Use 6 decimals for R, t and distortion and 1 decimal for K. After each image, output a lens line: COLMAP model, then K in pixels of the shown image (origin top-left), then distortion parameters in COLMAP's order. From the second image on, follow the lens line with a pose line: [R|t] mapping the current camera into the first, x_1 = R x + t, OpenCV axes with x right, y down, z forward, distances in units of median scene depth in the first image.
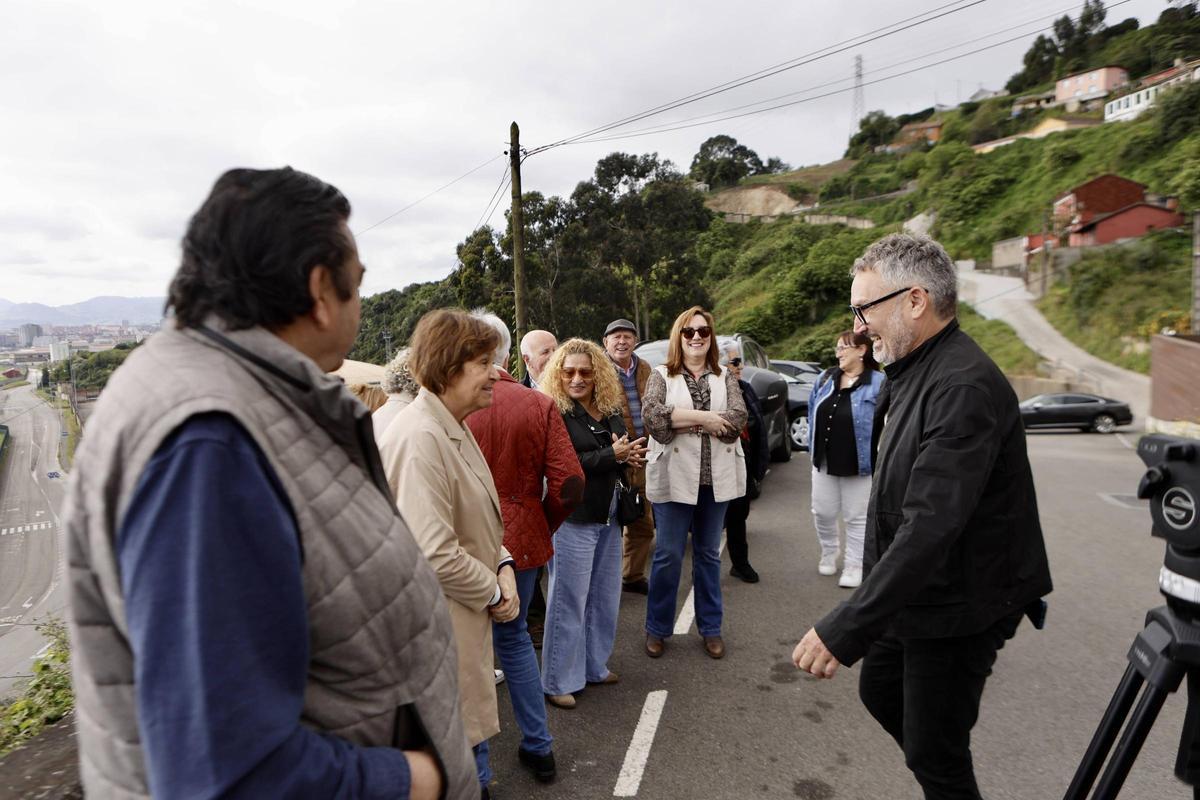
lens RADIAL K [[850.6, 0, 600.0], [0, 850.6, 400.0], [0, 0, 1]] dist [0.008461, 0.001536]
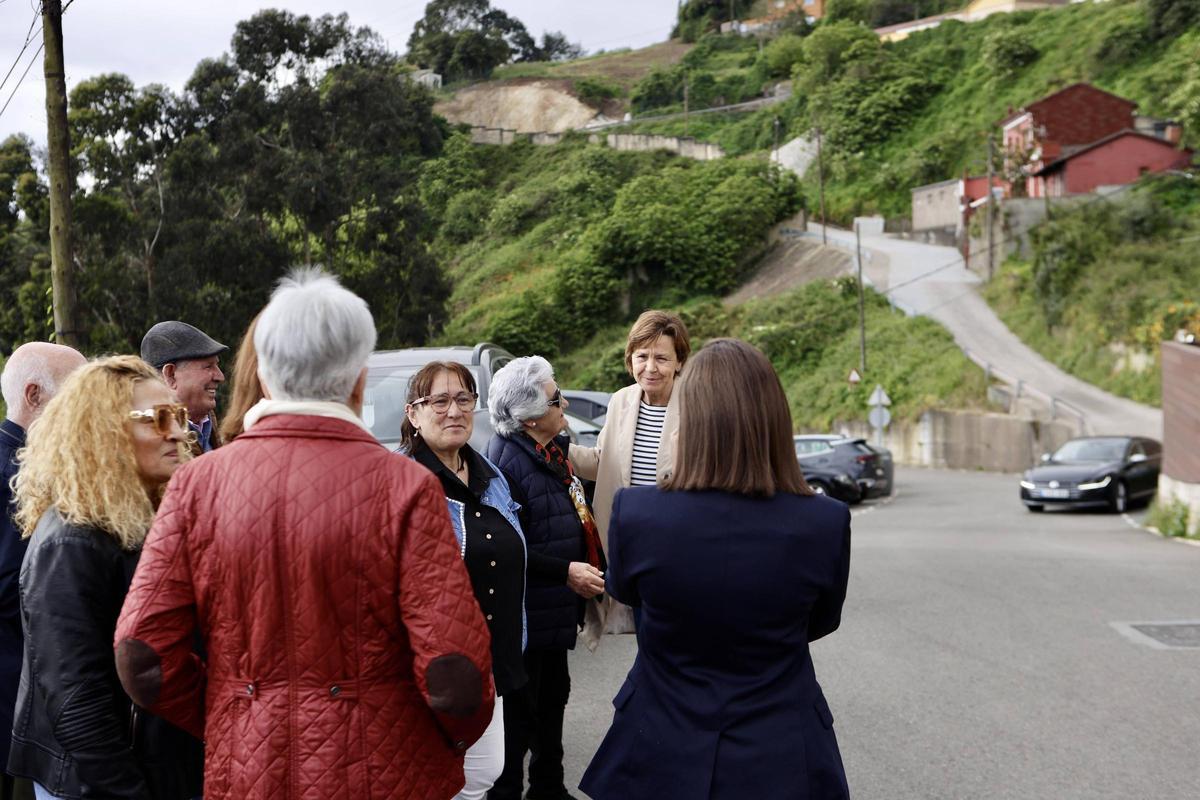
lens RADIAL K [[1524.2, 0, 600.0], [0, 1524.2, 400.0], [0, 0, 1]] dist [-0.006187, 0.001397]
pose [[0.974162, -0.009618, 0.225644, 0.001201], [0.018134, 0.999198, -0.035696, -0.000483], [-0.225120, 0.038866, 0.973556, 0.004694]]
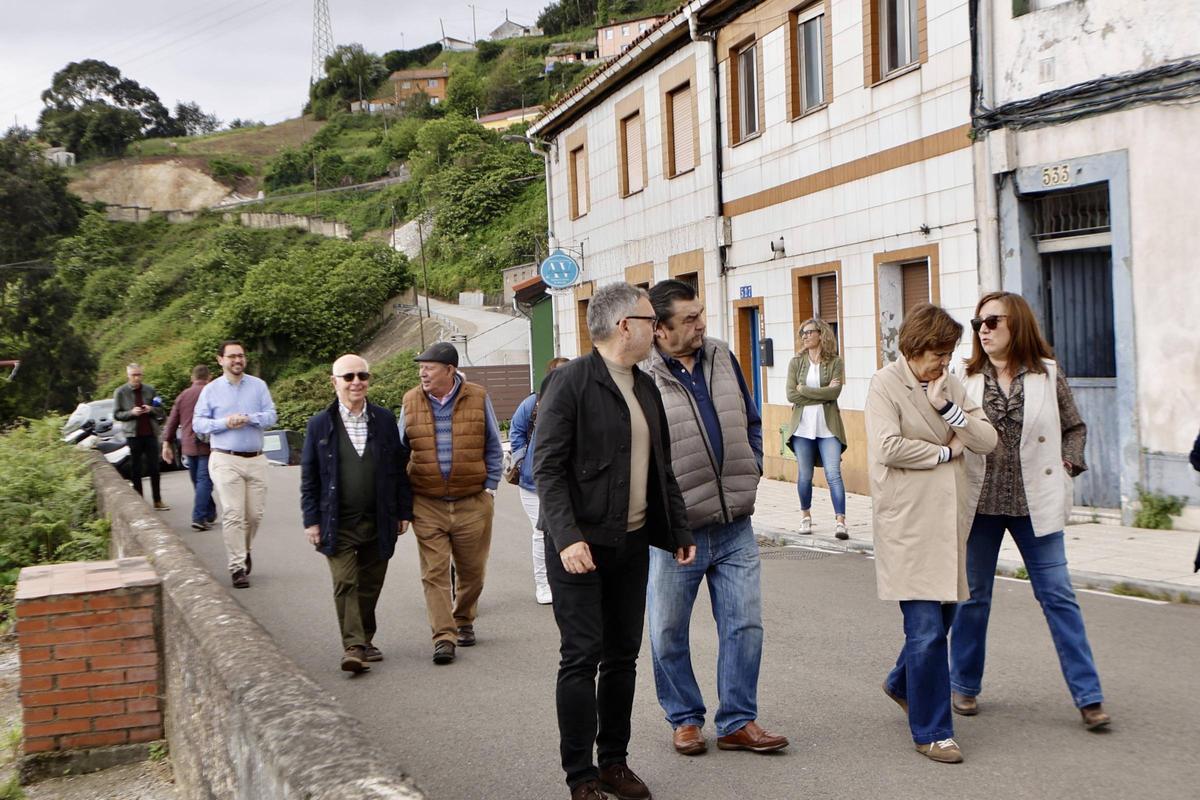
lens RADIAL K [[1524.2, 0, 600.0], [0, 1524.2, 400.0], [0, 0, 1]] dist [-0.006187, 0.001397]
pose [[0.897543, -0.029126, 0.439963, -0.022585], [0.064928, 0.995669, -0.066542, 0.011674], [-0.436120, 0.088290, 0.895547, -0.132526]]
